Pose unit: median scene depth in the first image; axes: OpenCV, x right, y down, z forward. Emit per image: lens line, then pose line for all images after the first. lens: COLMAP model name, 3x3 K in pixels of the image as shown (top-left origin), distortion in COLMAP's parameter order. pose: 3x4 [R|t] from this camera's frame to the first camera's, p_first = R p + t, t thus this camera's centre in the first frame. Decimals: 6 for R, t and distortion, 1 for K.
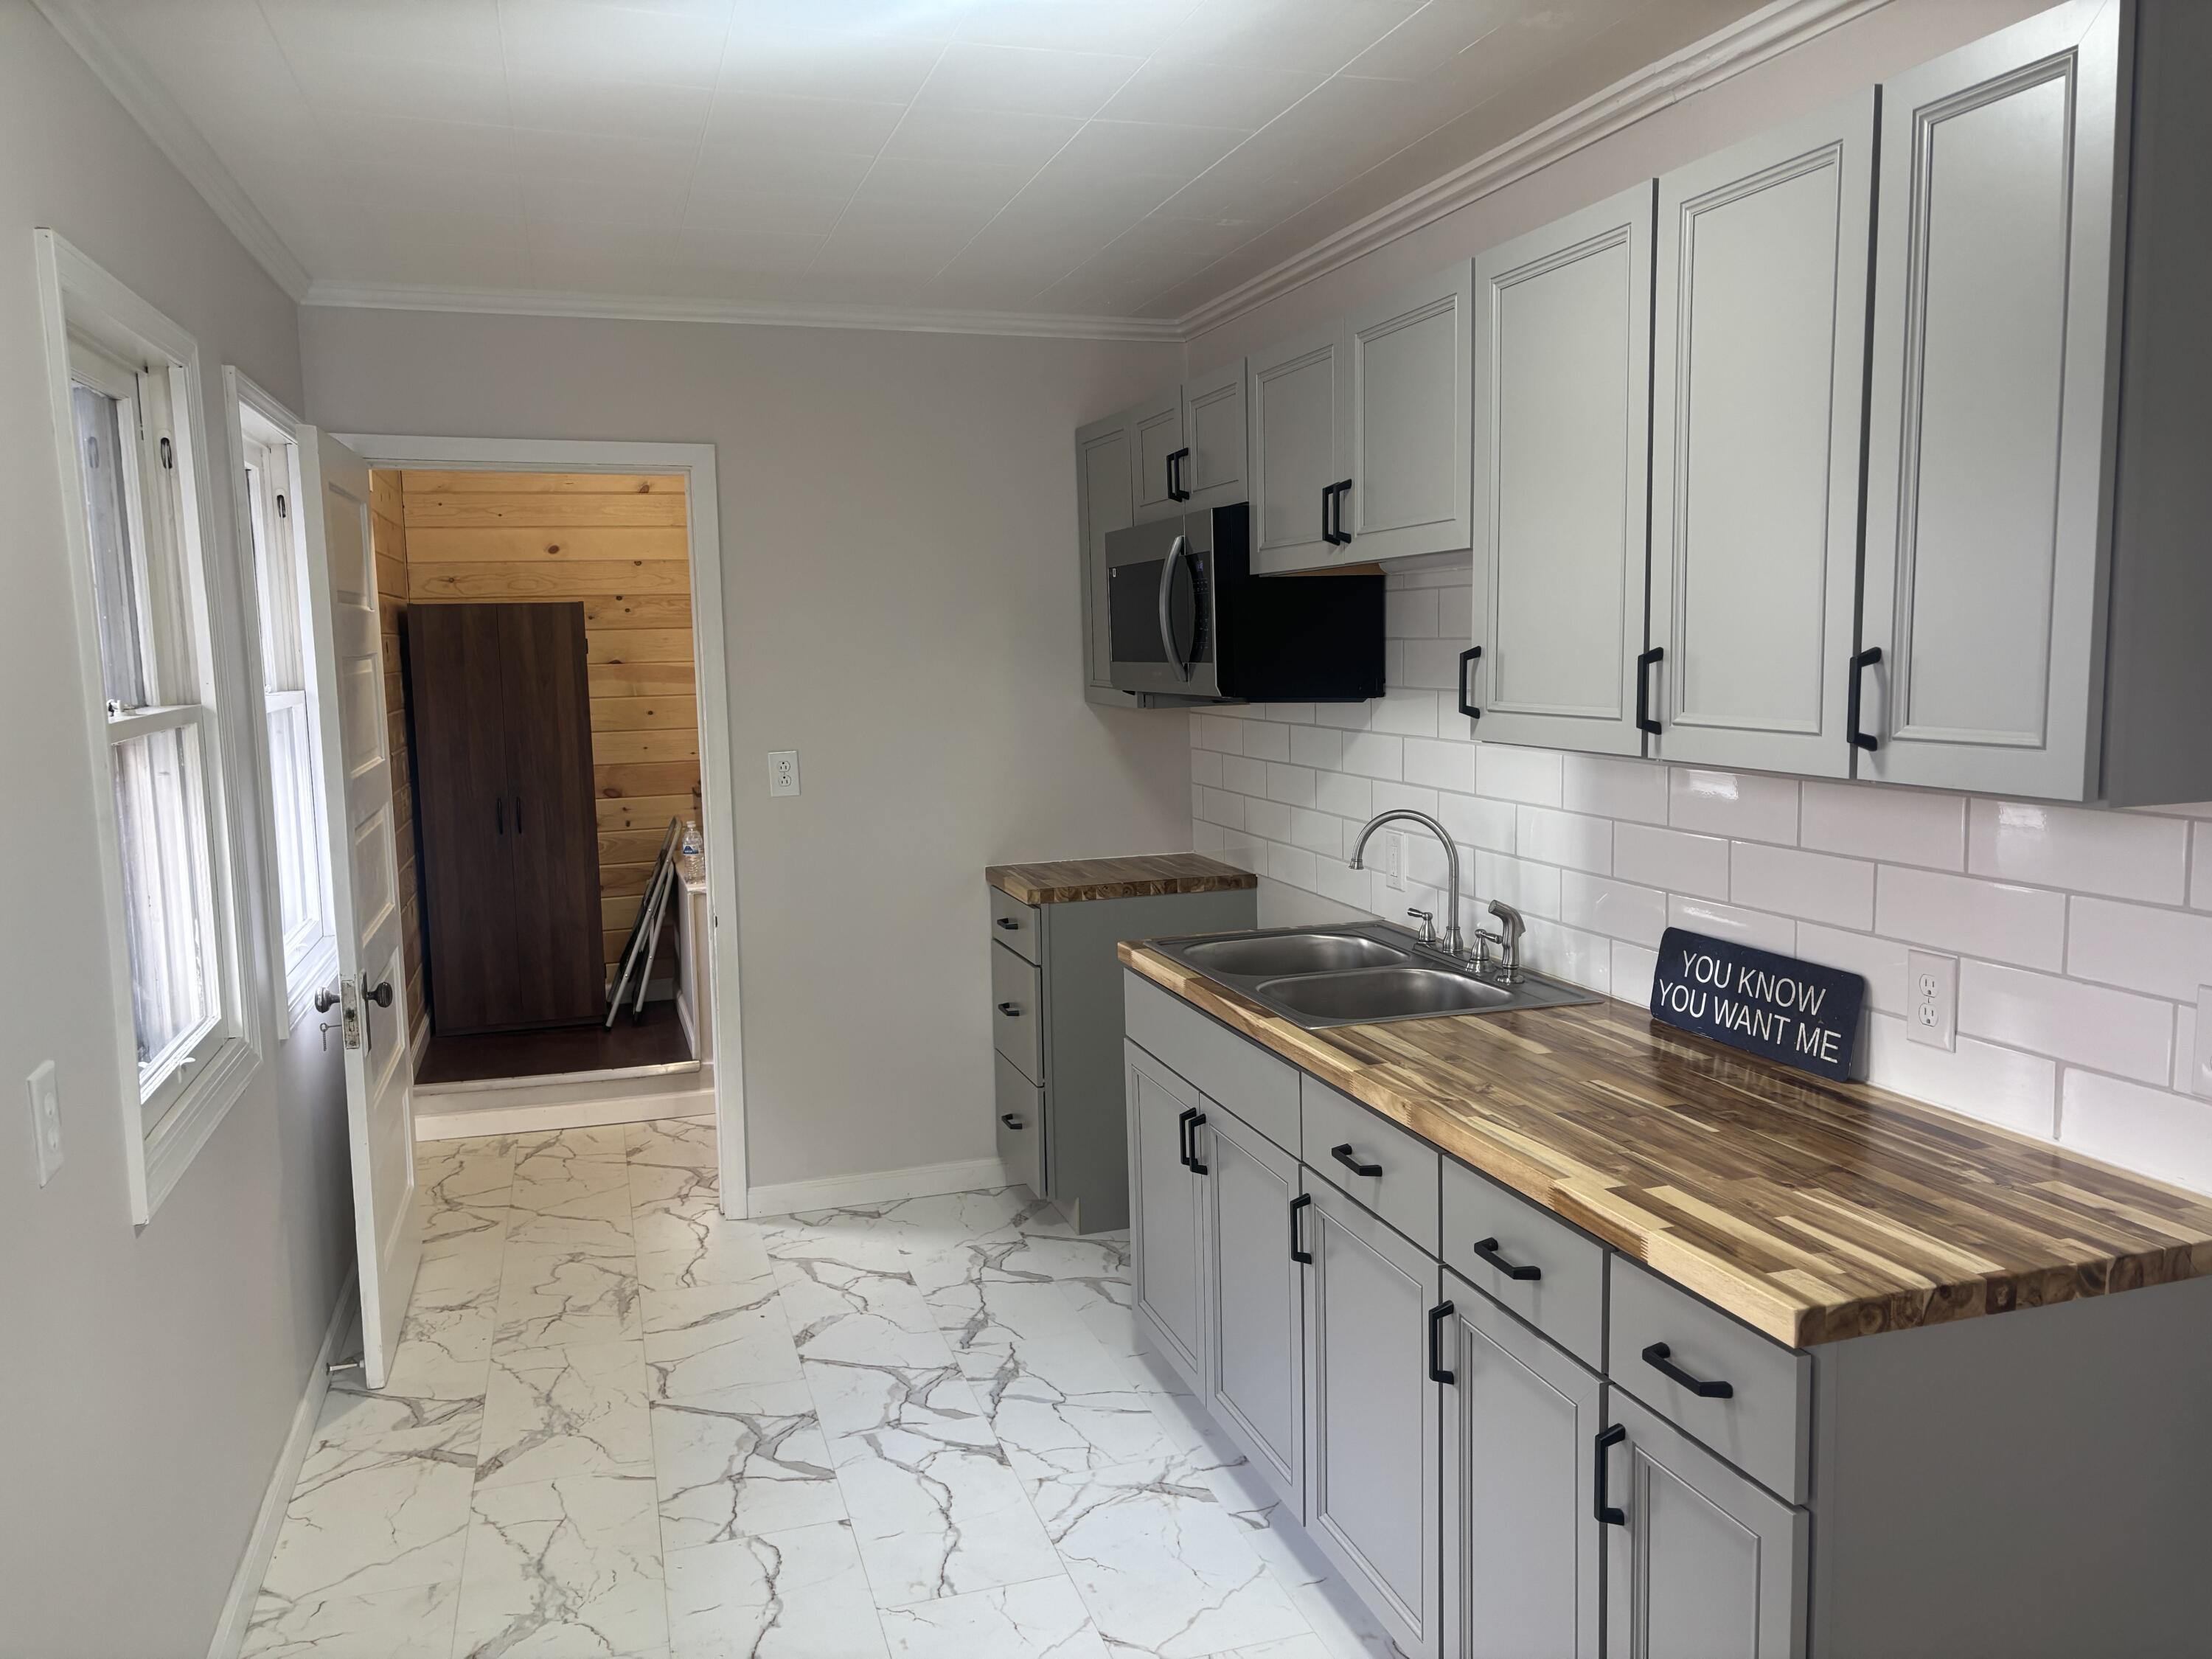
lens RADIAL K [[1656.0, 0, 1104.3], [0, 1656.0, 835.0], [0, 0, 1]] dist [0.037088, -0.015305]
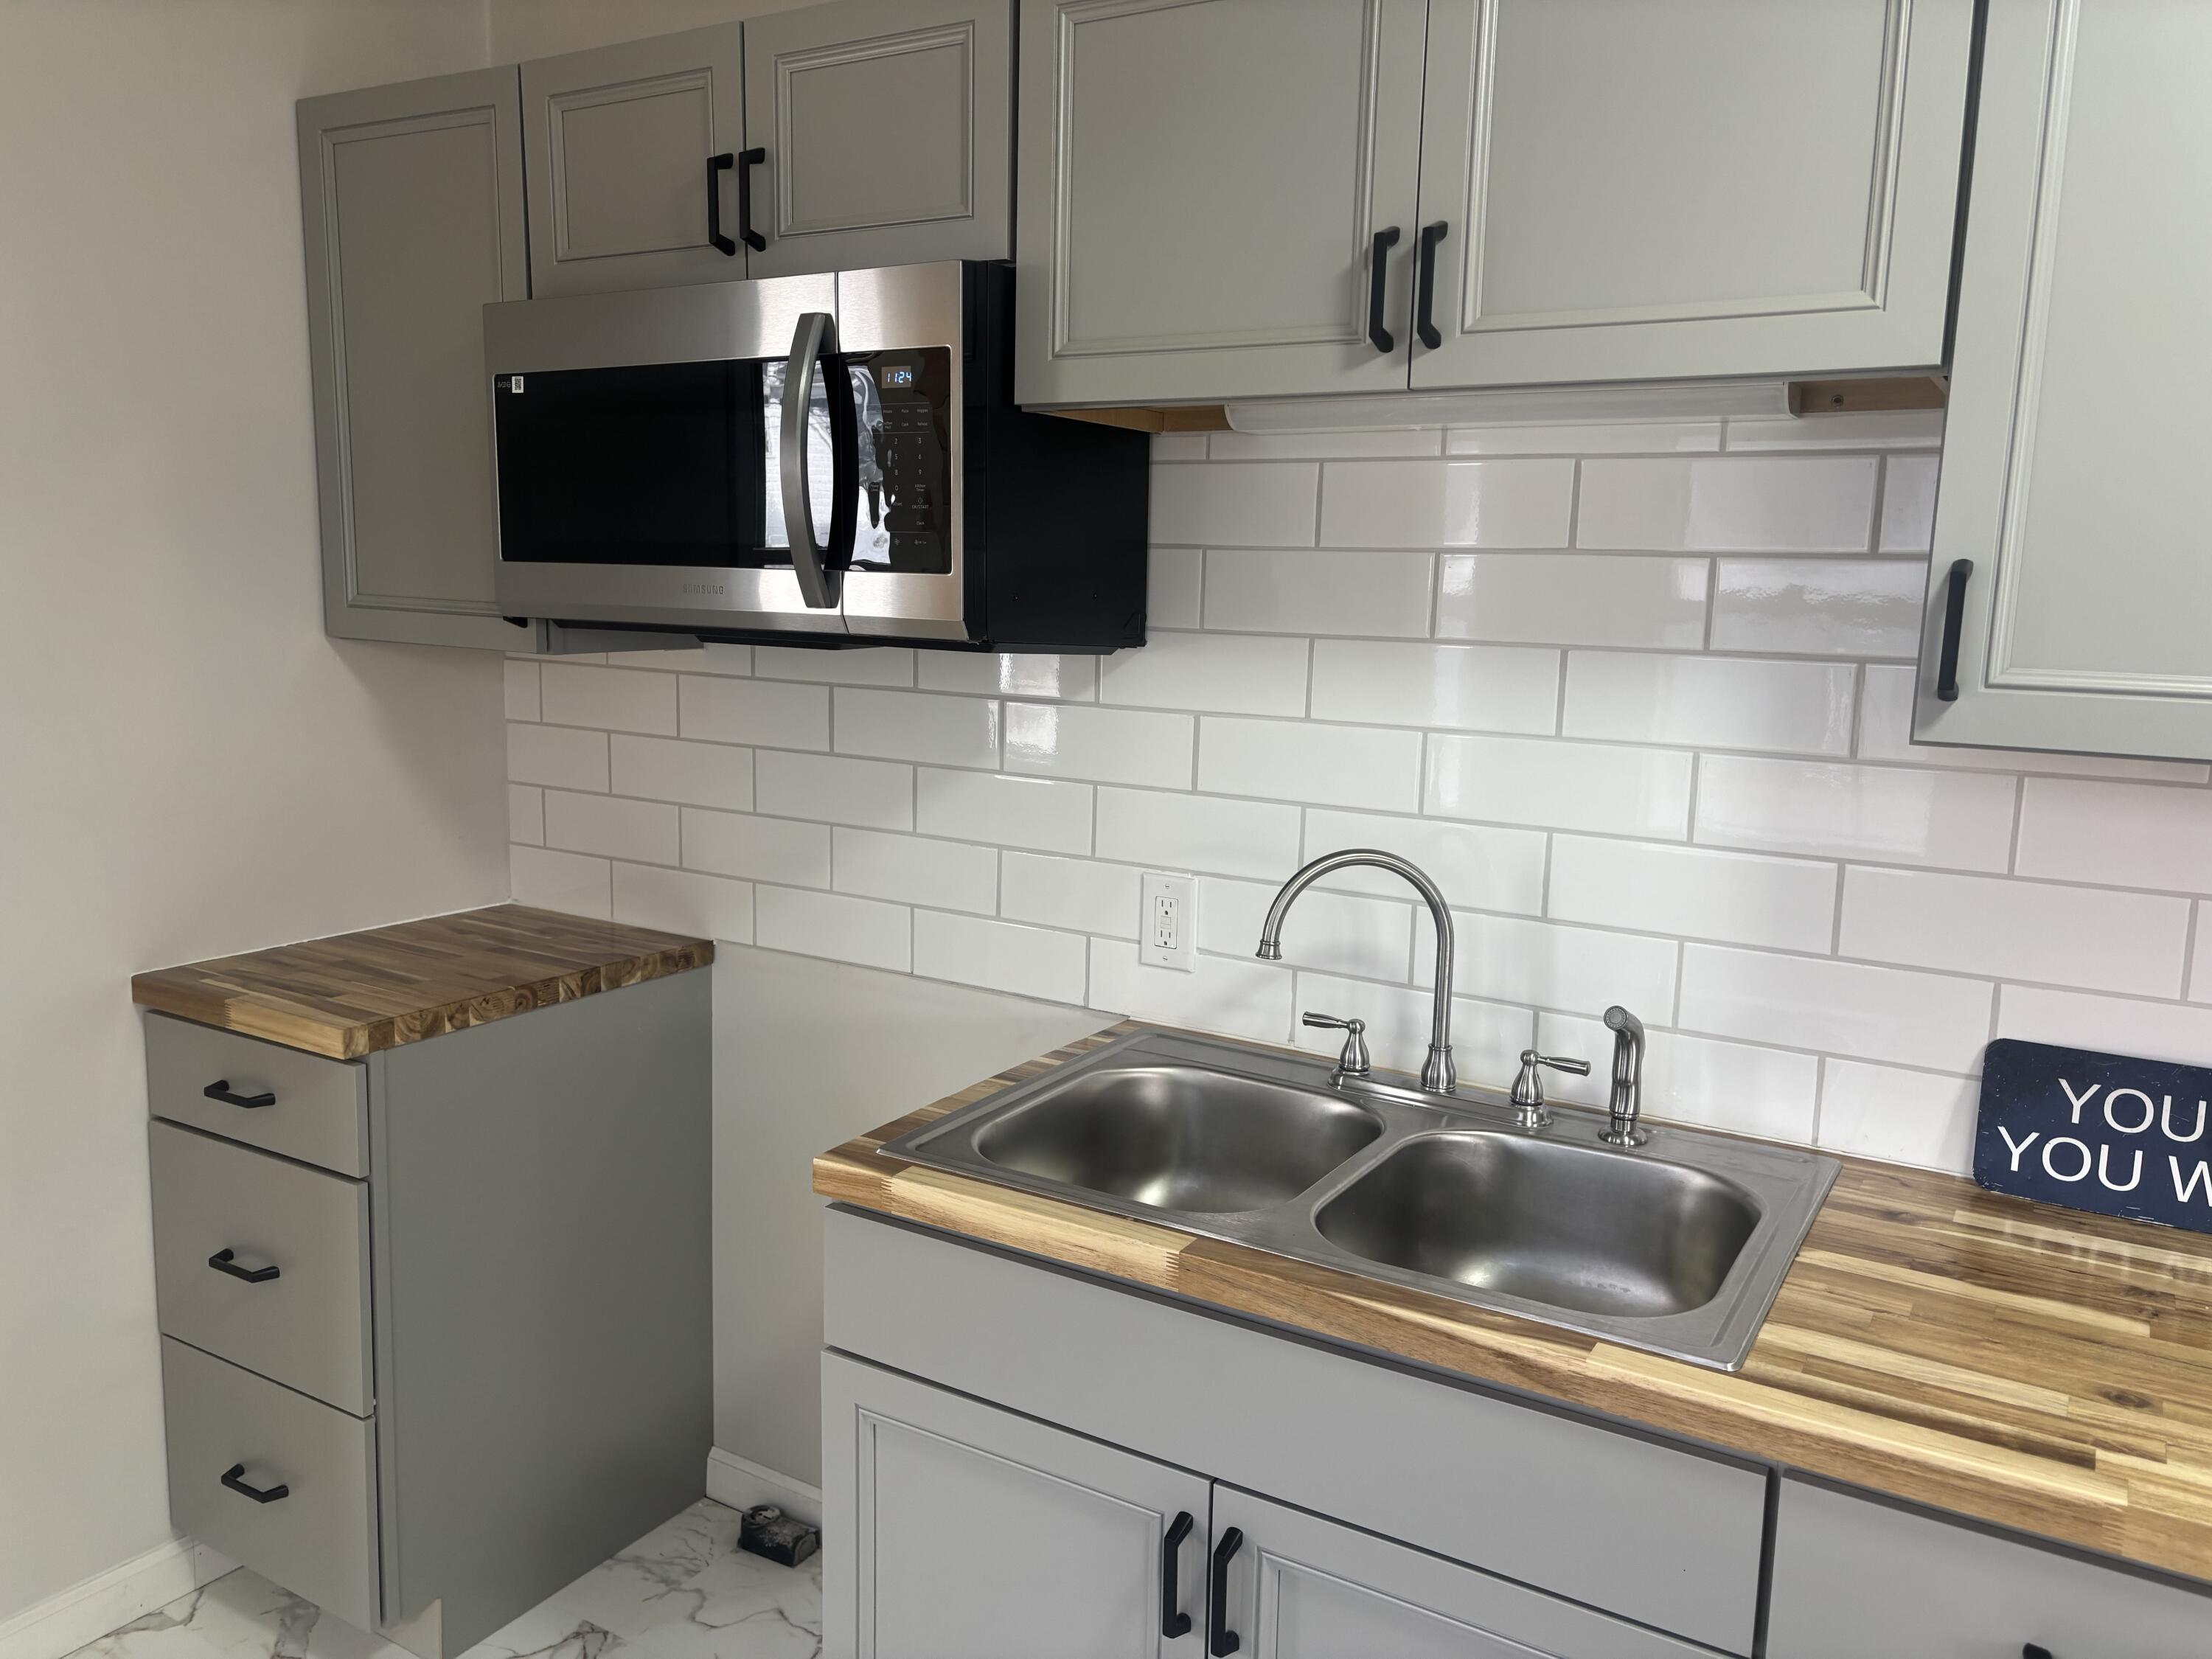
lens RADIAL K [[1656.0, 0, 1109.2], [0, 1656.0, 821.9], [0, 0, 1]] dist [0.037088, -0.015305]
pose [[0.749457, -0.054638, 0.659794, -0.282211], [0.035812, 0.998475, 0.042007, -0.056857], [-0.661083, -0.007854, 0.750271, 0.703143]]
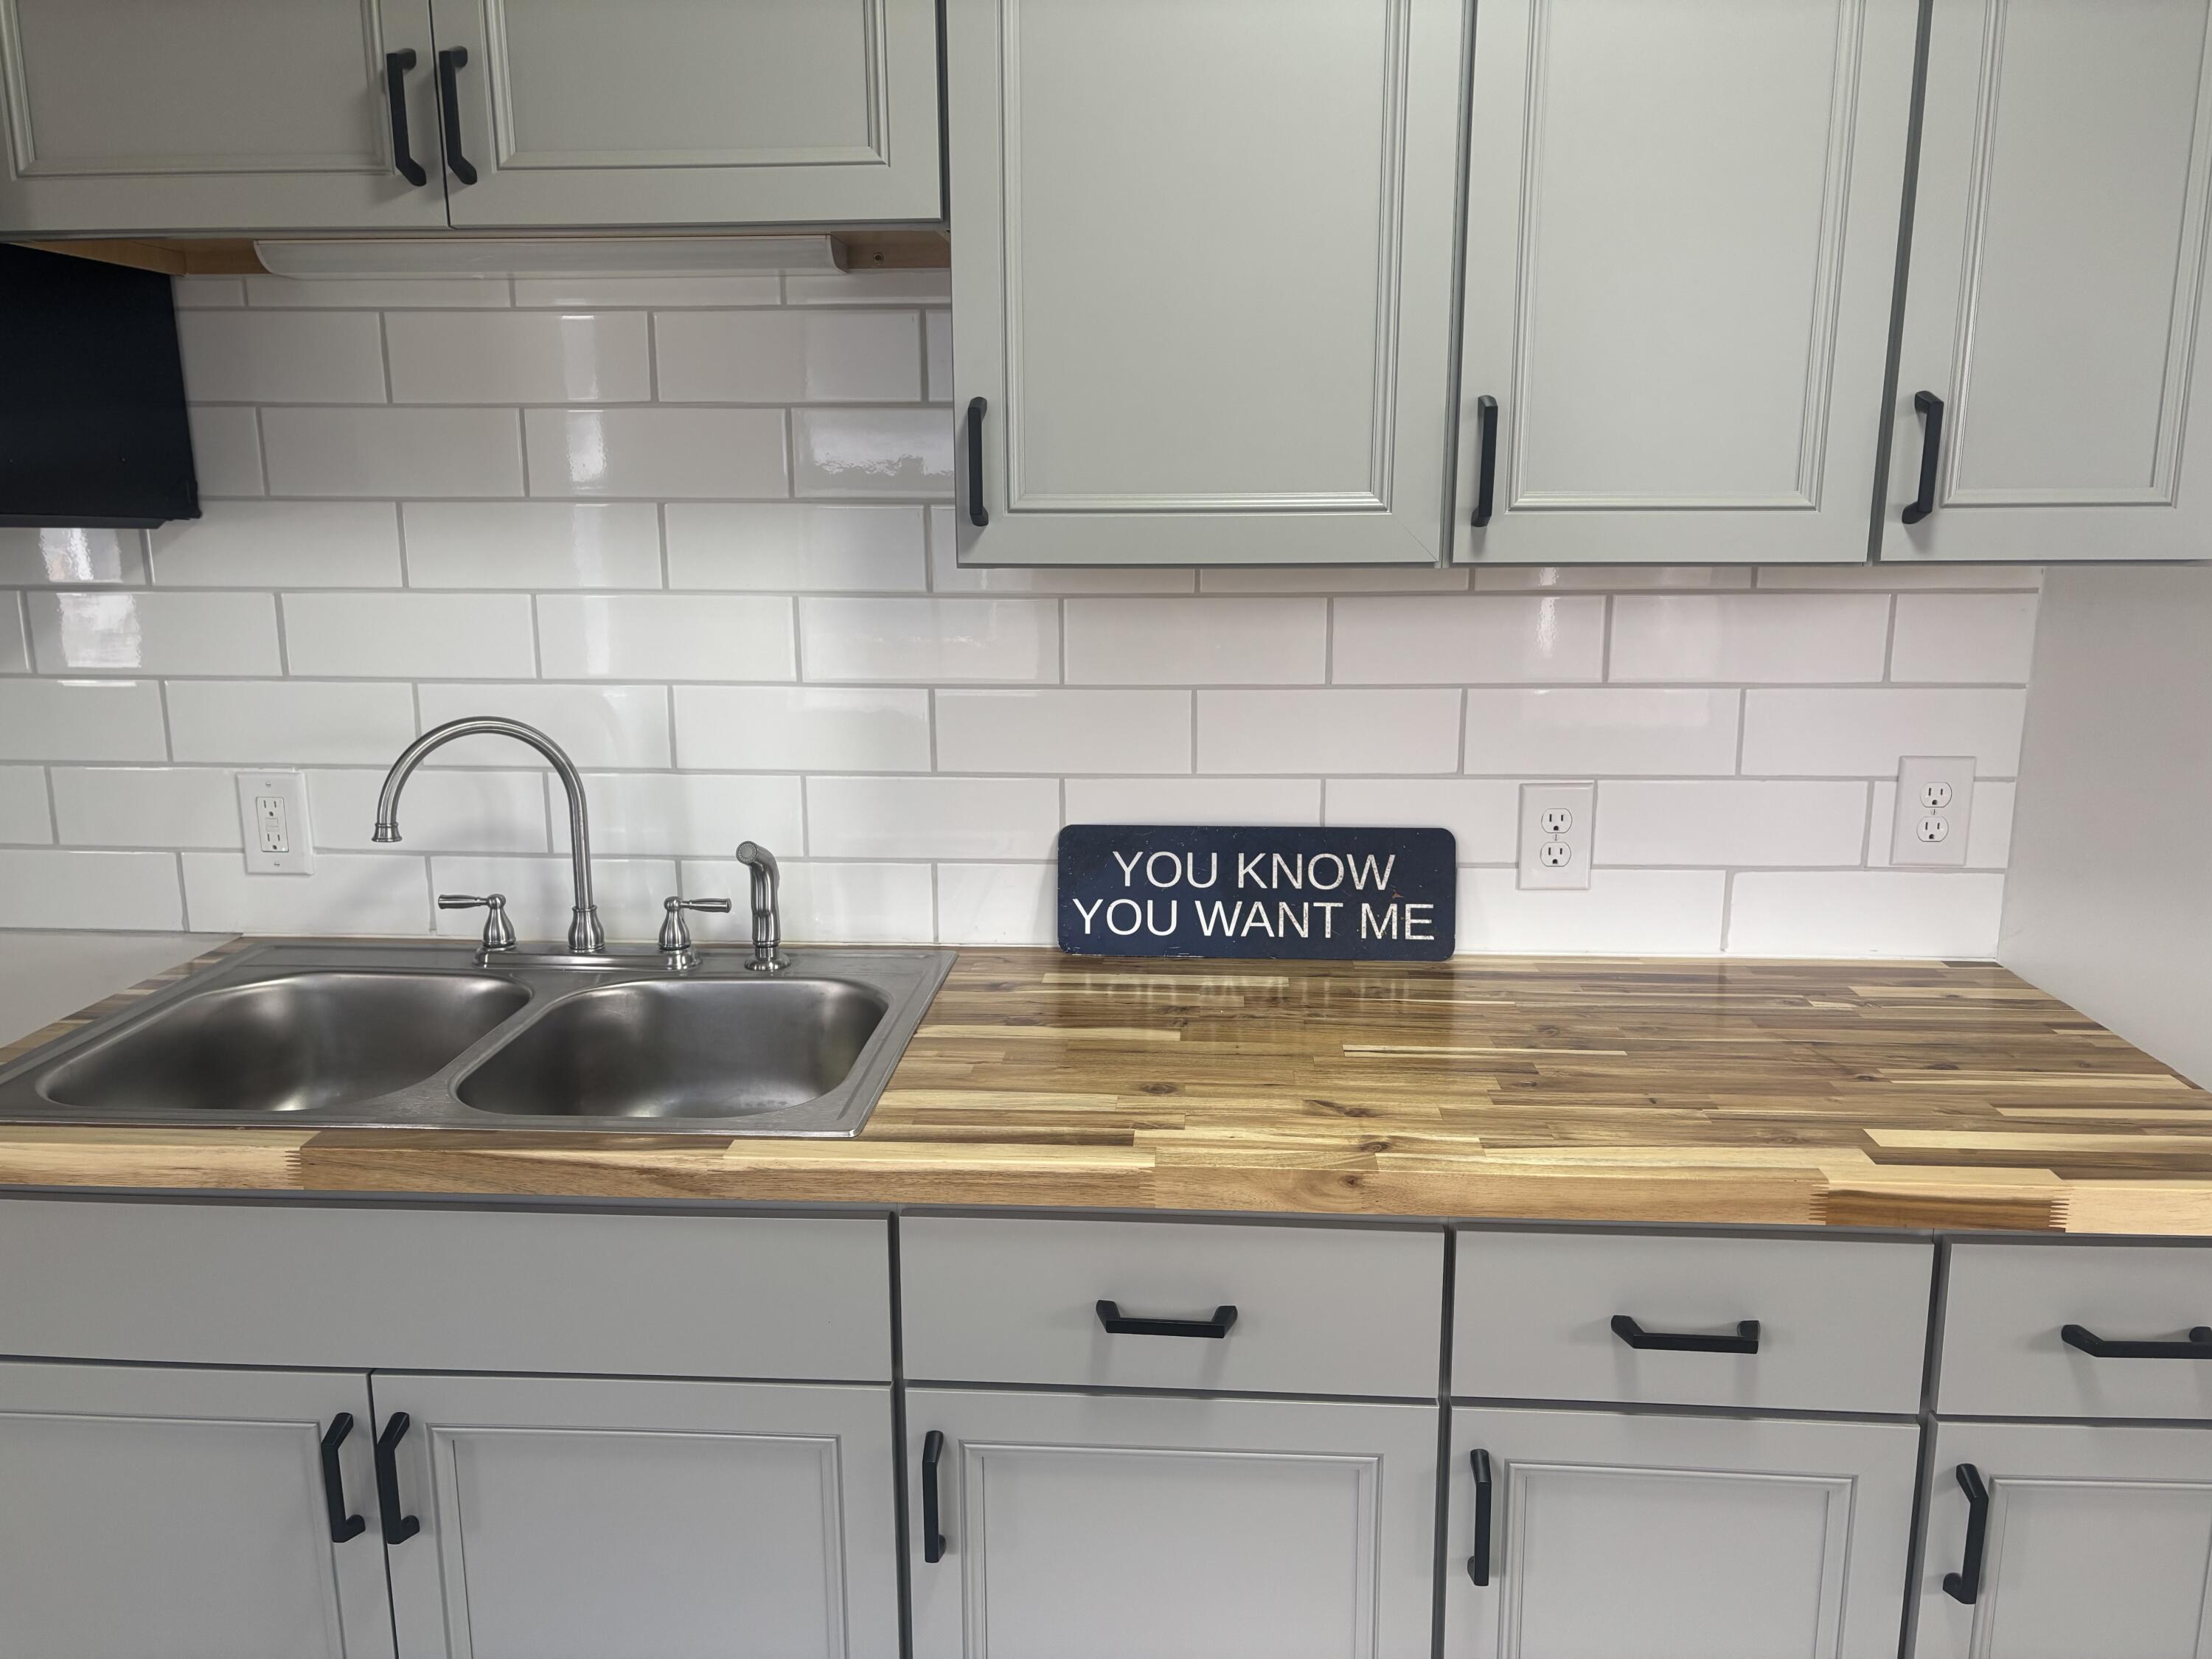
lens RADIAL K [[1656.0, 0, 1102.5], [0, 1656.0, 821.2], [0, 0, 1]] dist [0.037088, -0.015305]
pose [[0.360578, -0.165618, 0.917908, -0.281034], [0.106342, 0.984992, 0.135948, -0.037724], [-0.926647, 0.048592, 0.372779, 0.671599]]
